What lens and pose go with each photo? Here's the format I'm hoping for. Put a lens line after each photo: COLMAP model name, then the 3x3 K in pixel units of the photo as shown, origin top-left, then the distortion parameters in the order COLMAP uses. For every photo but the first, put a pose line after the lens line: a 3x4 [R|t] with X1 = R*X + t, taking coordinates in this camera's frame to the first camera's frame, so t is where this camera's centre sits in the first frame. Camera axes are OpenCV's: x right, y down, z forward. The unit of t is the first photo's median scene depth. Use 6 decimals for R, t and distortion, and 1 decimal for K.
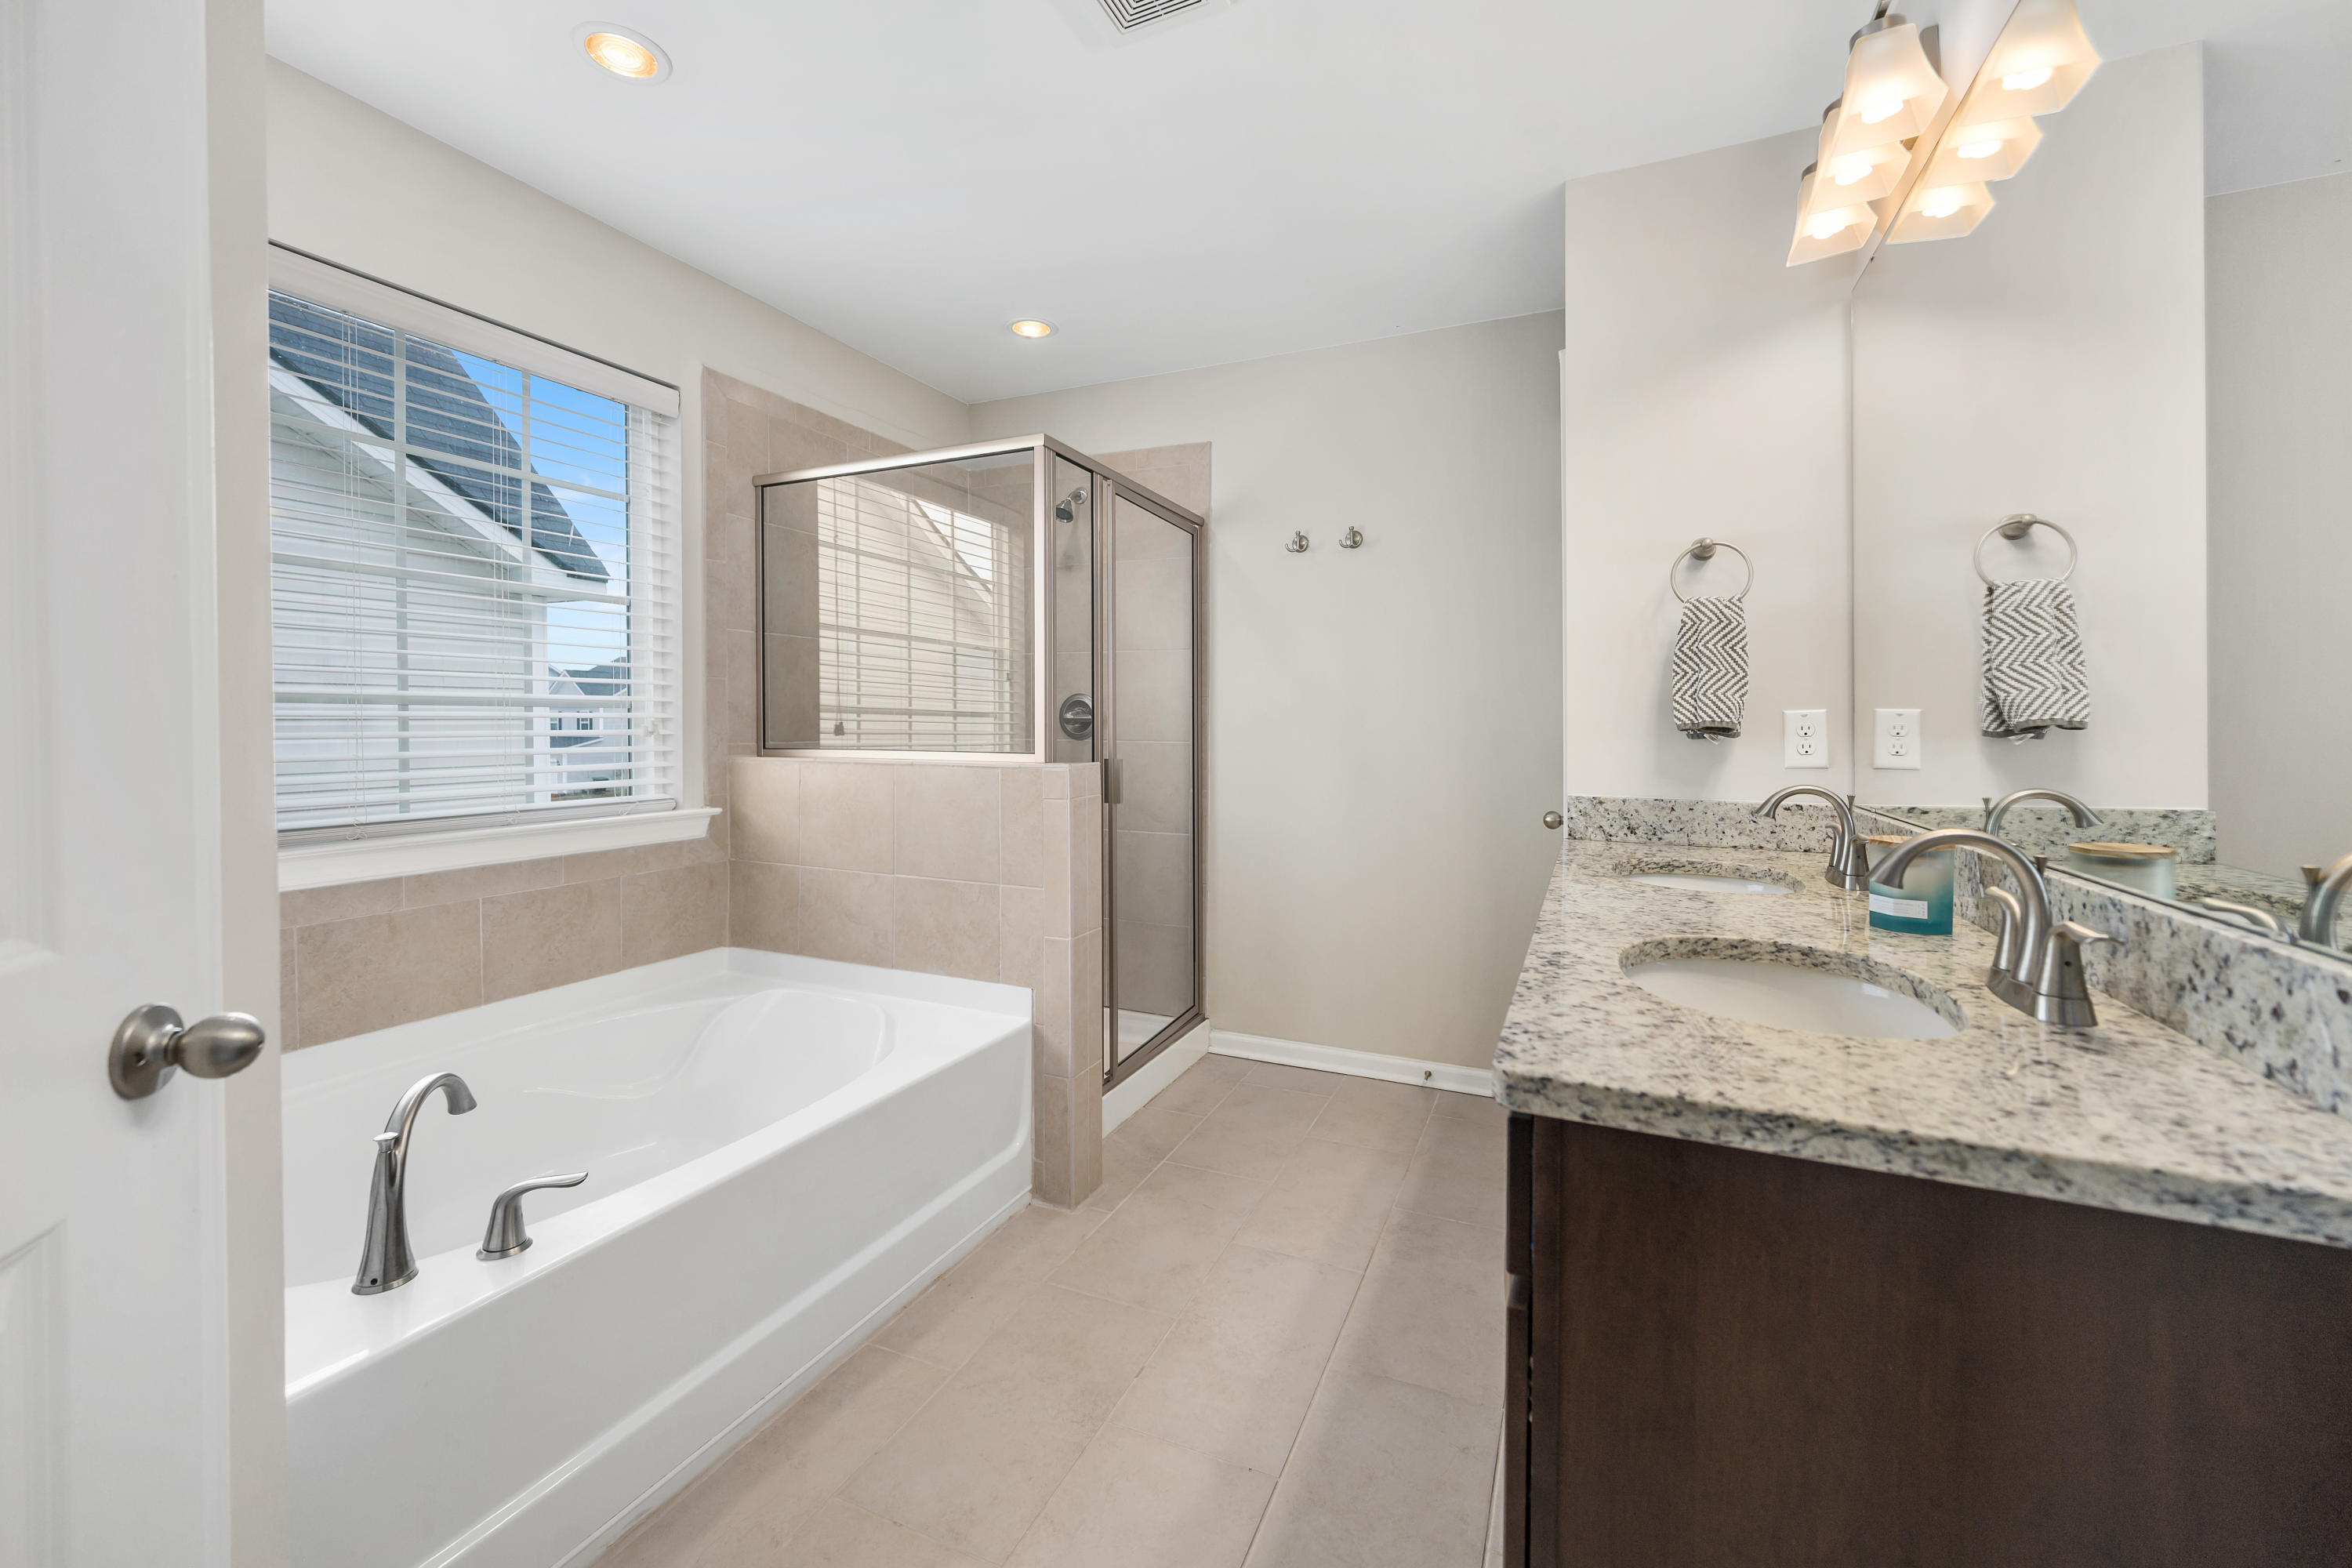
lens RADIAL K [[951.0, 0, 1167.1], [0, 951.0, 728.1], [0, 0, 1]] dist [-0.000728, -0.000413]
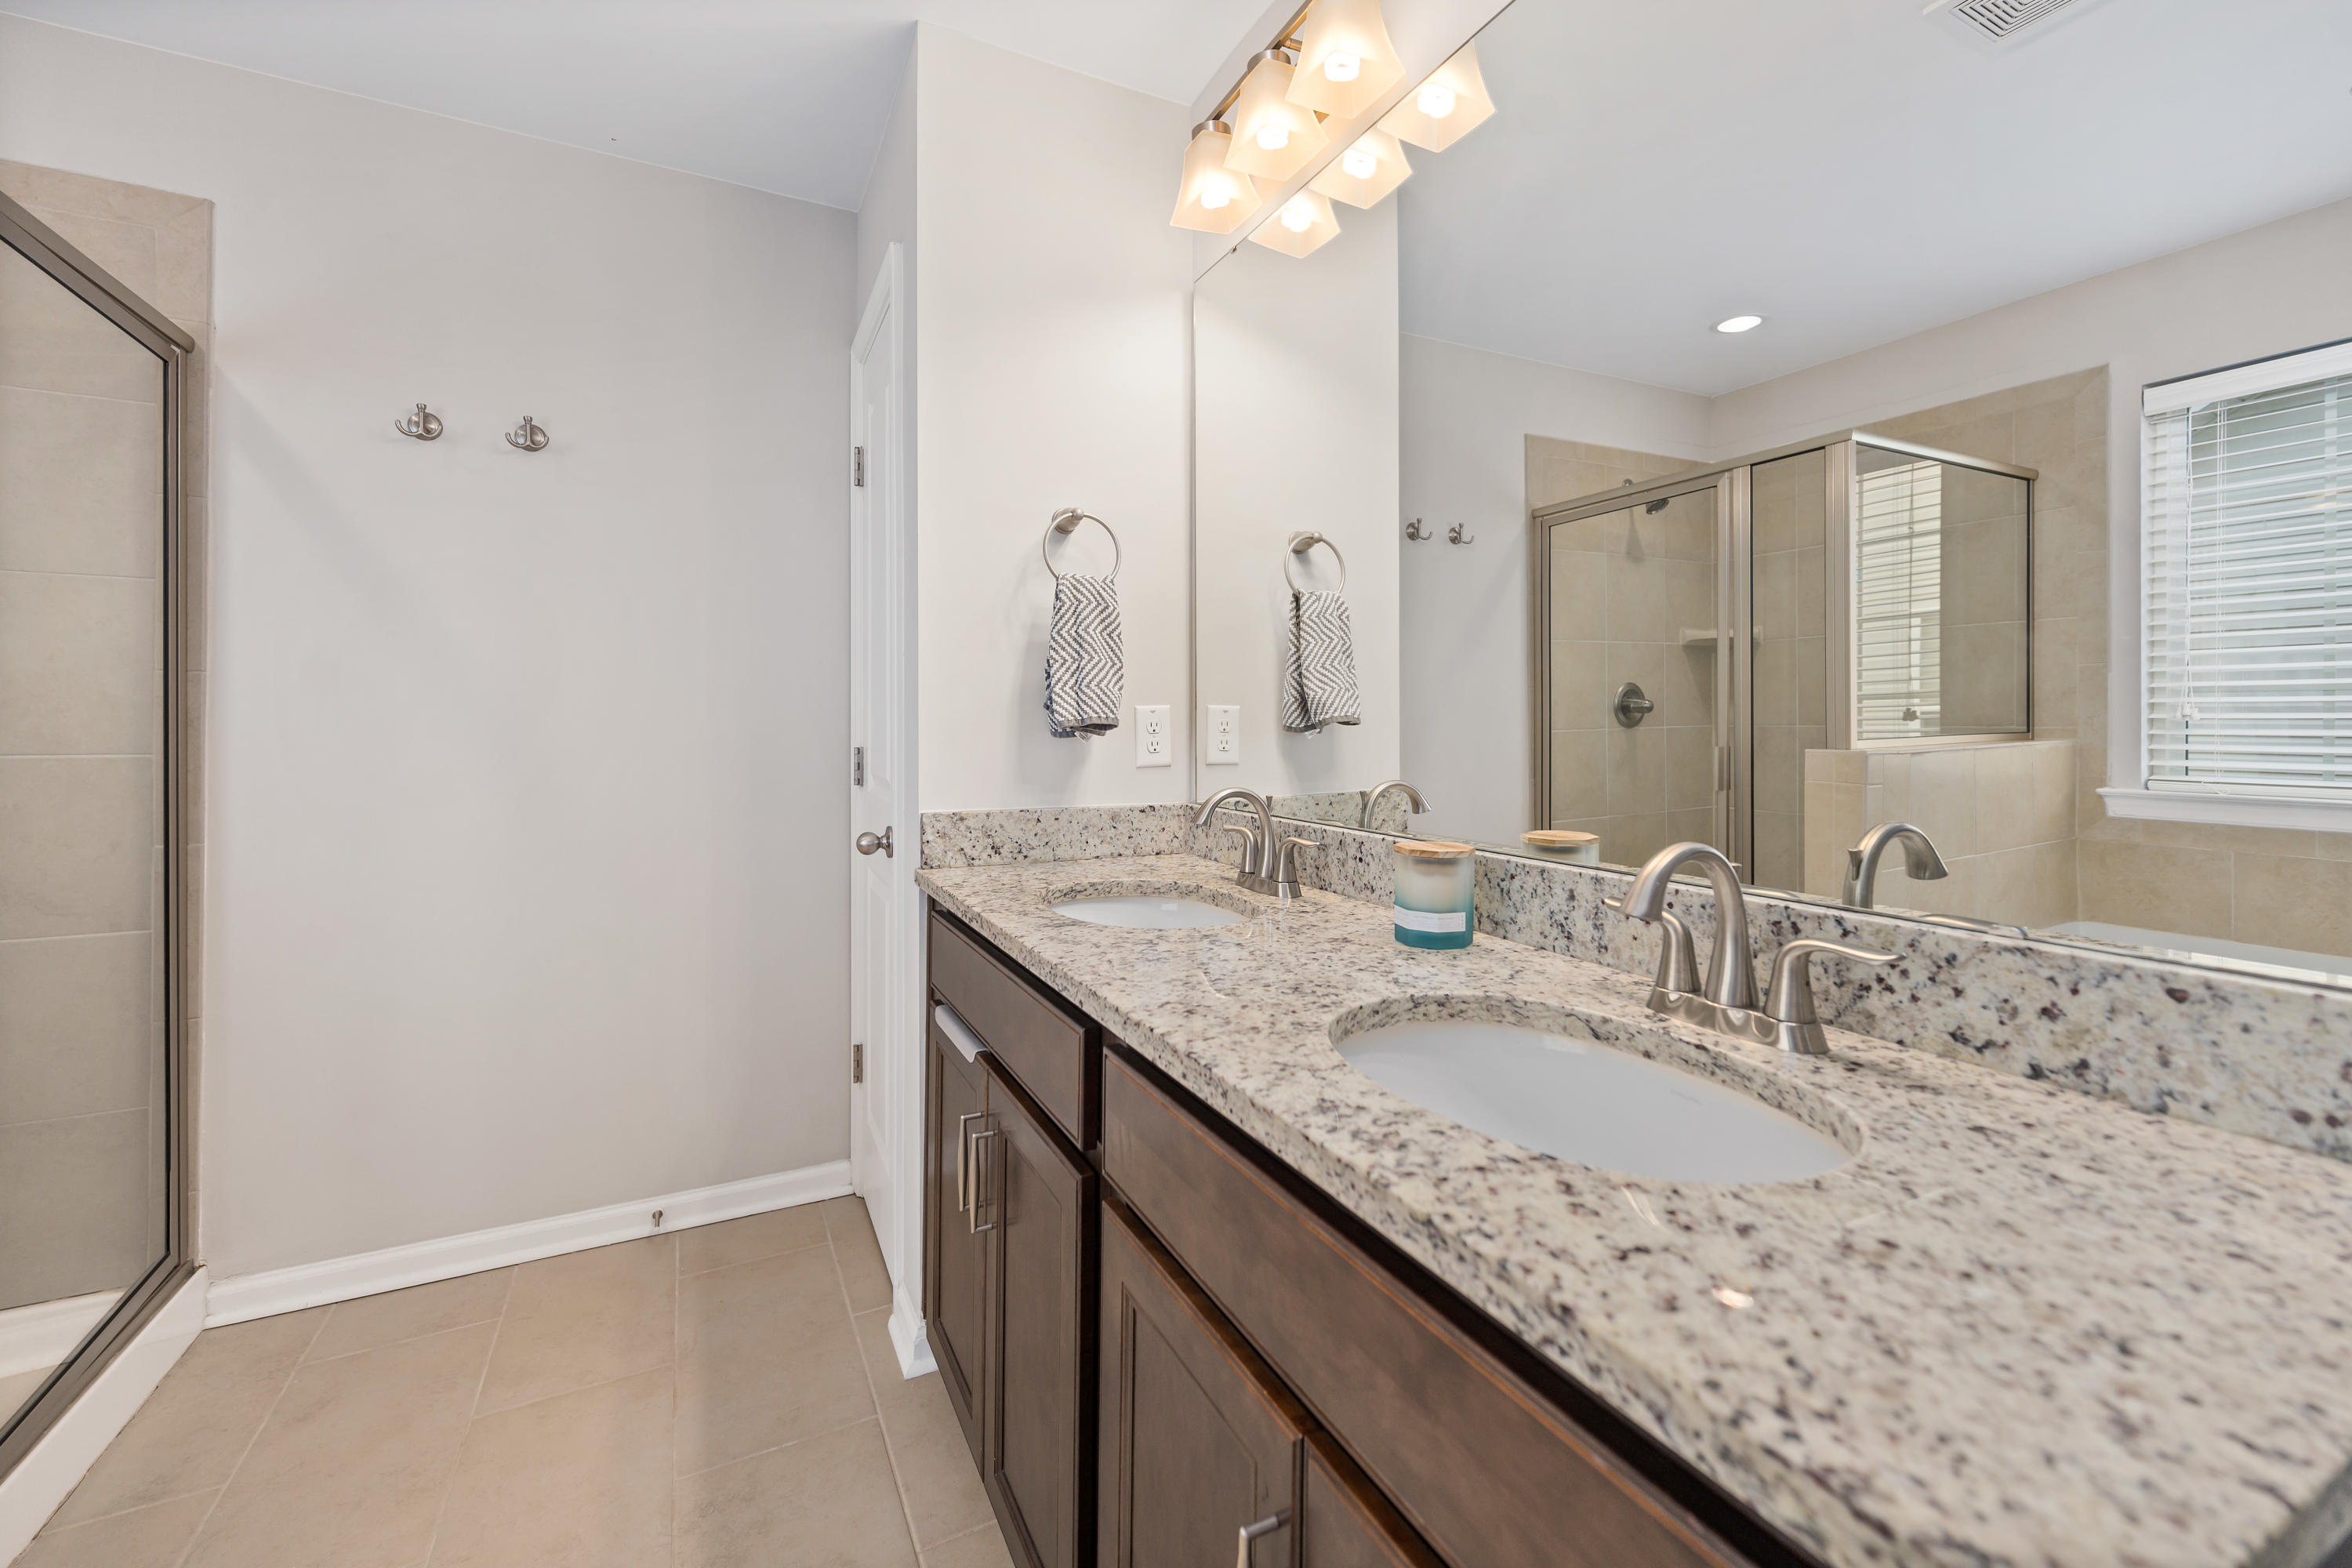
lens RADIAL K [[951.0, 0, 1178.0], [0, 951.0, 718.3], [0, 0, 1]] dist [-0.000728, -0.000413]
pose [[0.621465, 0.001075, 0.783441, -0.068134], [0.003971, 0.999982, -0.004523, -0.002116], [-0.783432, 0.005922, 0.621450, 0.439439]]
